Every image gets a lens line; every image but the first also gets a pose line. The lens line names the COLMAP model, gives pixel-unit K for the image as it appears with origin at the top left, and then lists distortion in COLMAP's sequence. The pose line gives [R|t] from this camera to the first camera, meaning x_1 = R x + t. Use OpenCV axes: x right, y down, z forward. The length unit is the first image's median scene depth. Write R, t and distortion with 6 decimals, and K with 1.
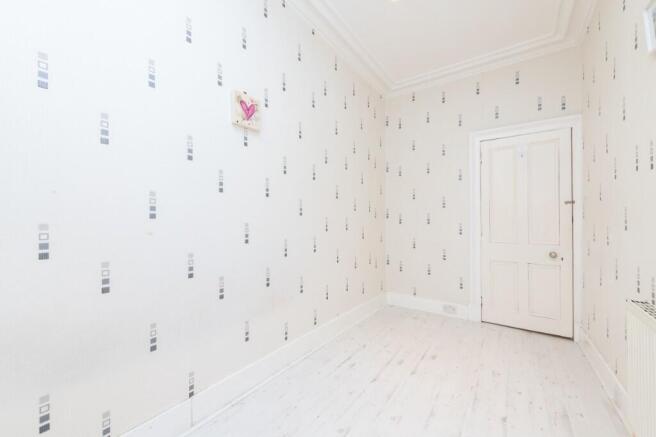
lens RADIAL K [[258.9, 0, 329.7], [0, 258.9, 218.4], [0, 0, 1]] dist [0.000149, -0.000106]
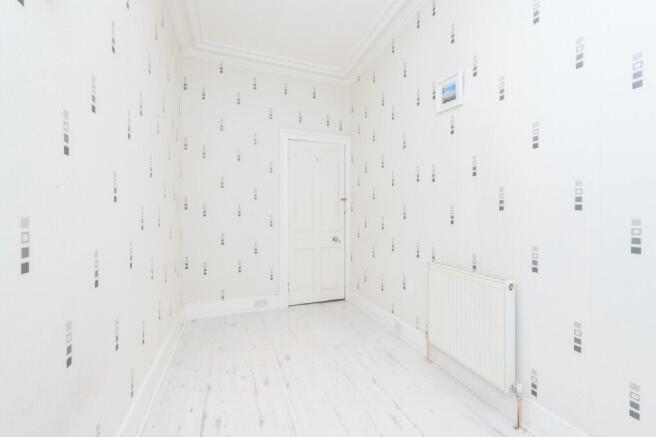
lens RADIAL K [[258.9, 0, 328.4], [0, 258.9, 213.5], [0, 0, 1]] dist [0.000149, -0.000106]
pose [[0.568231, 0.001661, 0.822867, -0.204769], [-0.008822, 0.999953, 0.004074, 0.005609], [-0.822822, -0.009574, 0.568219, 0.248184]]
